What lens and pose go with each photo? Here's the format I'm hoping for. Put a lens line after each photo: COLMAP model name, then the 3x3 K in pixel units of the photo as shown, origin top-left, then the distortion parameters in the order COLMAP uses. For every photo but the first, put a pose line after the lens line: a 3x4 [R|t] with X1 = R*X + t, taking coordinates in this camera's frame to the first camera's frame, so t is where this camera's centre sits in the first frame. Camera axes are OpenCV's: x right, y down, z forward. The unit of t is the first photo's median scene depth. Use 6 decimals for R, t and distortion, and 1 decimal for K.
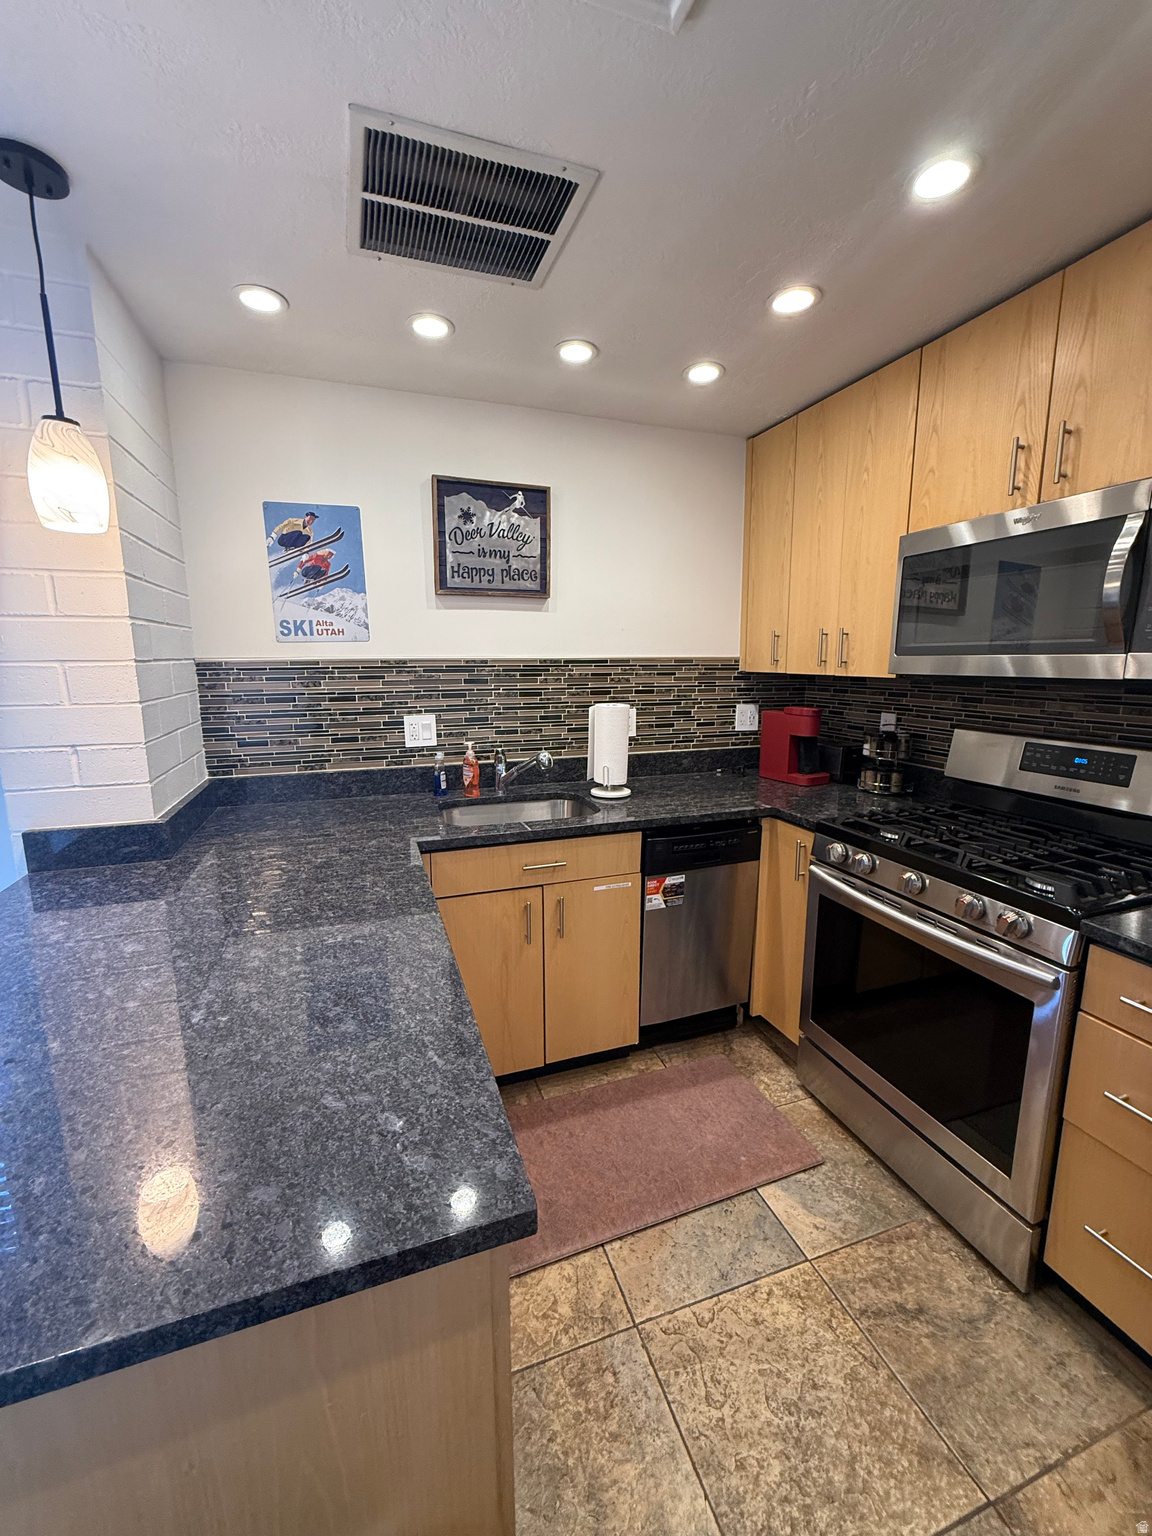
lens RADIAL K [[612.9, 0, 576.0], [0, 612.9, 768.0], [0, 0, 1]] dist [0.000536, 0.000162]
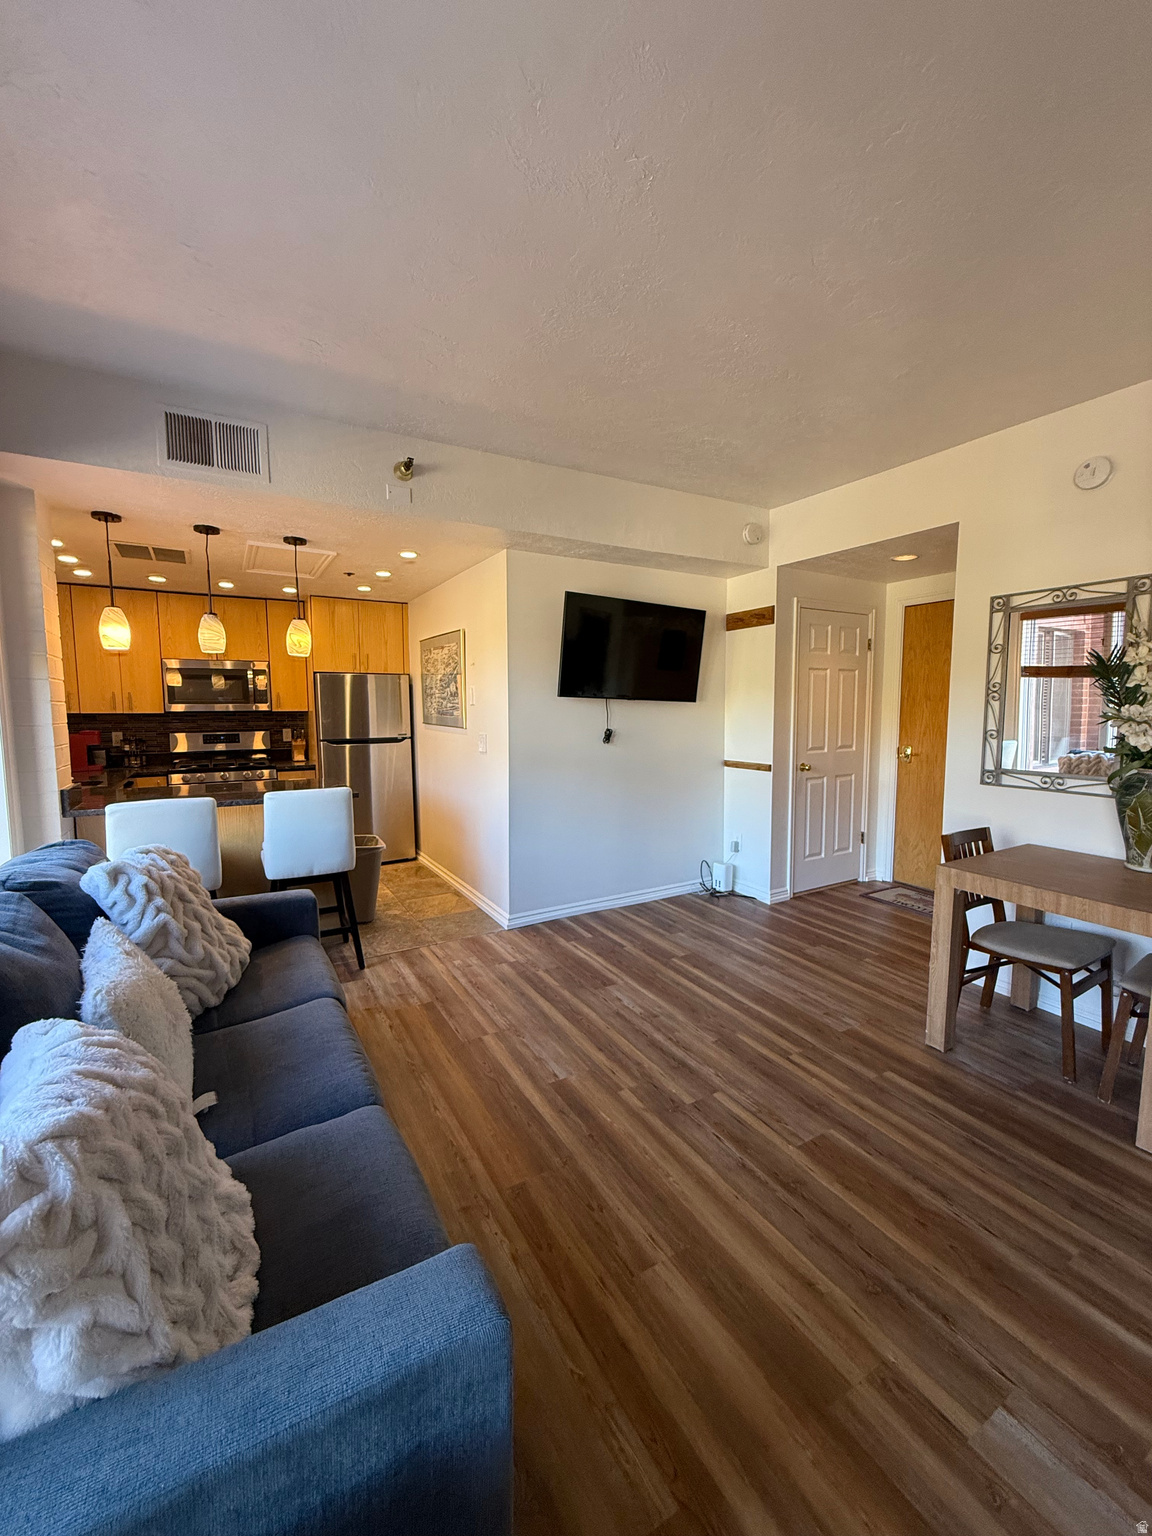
lens RADIAL K [[612.9, 0, 576.0], [0, 612.9, 768.0], [0, 0, 1]] dist [0.000536, 0.000162]
pose [[-0.187123, -0.095263, 0.977706, -2.028852], [0.174759, 0.976182, 0.128562, 0.039446], [-0.966666, 0.194920, -0.166018, -0.146700]]
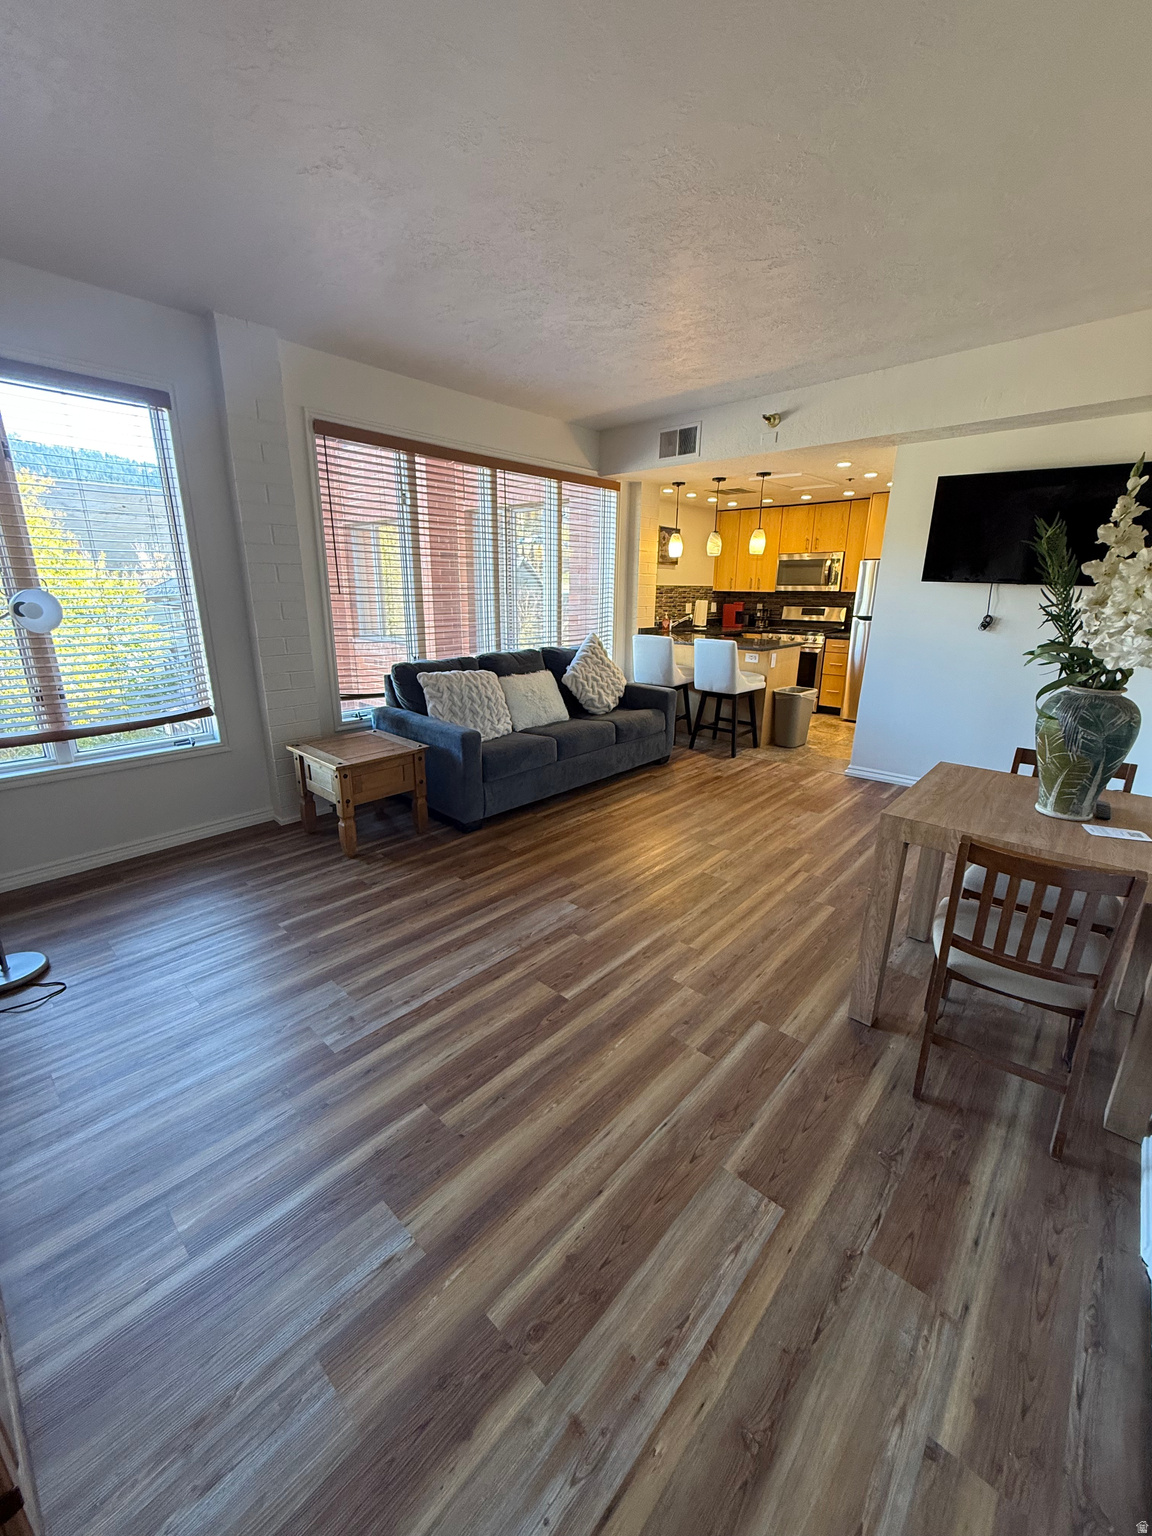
lens RADIAL K [[612.9, 0, 576.0], [0, 612.9, 768.0], [0, 0, 1]] dist [0.000536, 0.000162]
pose [[0.878952, -0.129916, 0.458873, -2.167872], [0.076228, 0.988081, 0.133733, 0.290051], [-0.470778, -0.082566, 0.878380, -1.622309]]
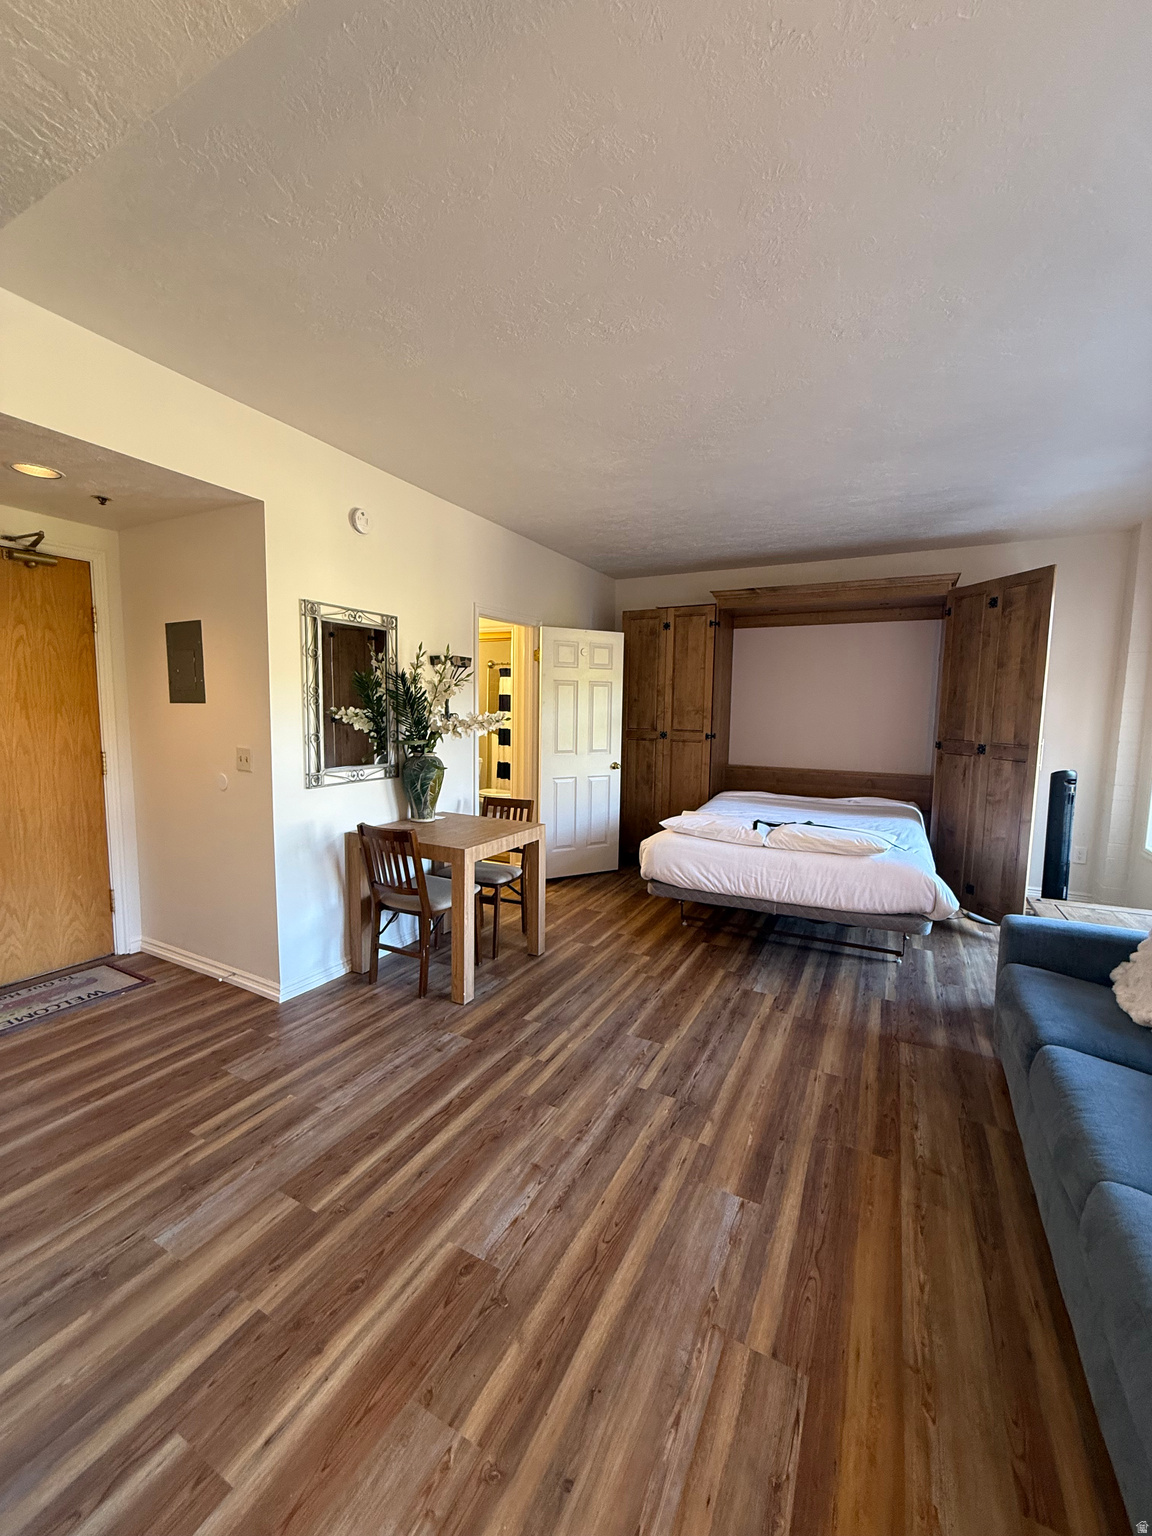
lens RADIAL K [[612.9, 0, 576.0], [0, 612.9, 768.0], [0, 0, 1]] dist [0.000536, 0.000162]
pose [[-0.728848, 0.060105, -0.682033, -0.349241], [-0.133890, 0.964395, 0.228068, -0.021966], [0.671457, 0.257544, -0.694850, 0.082546]]
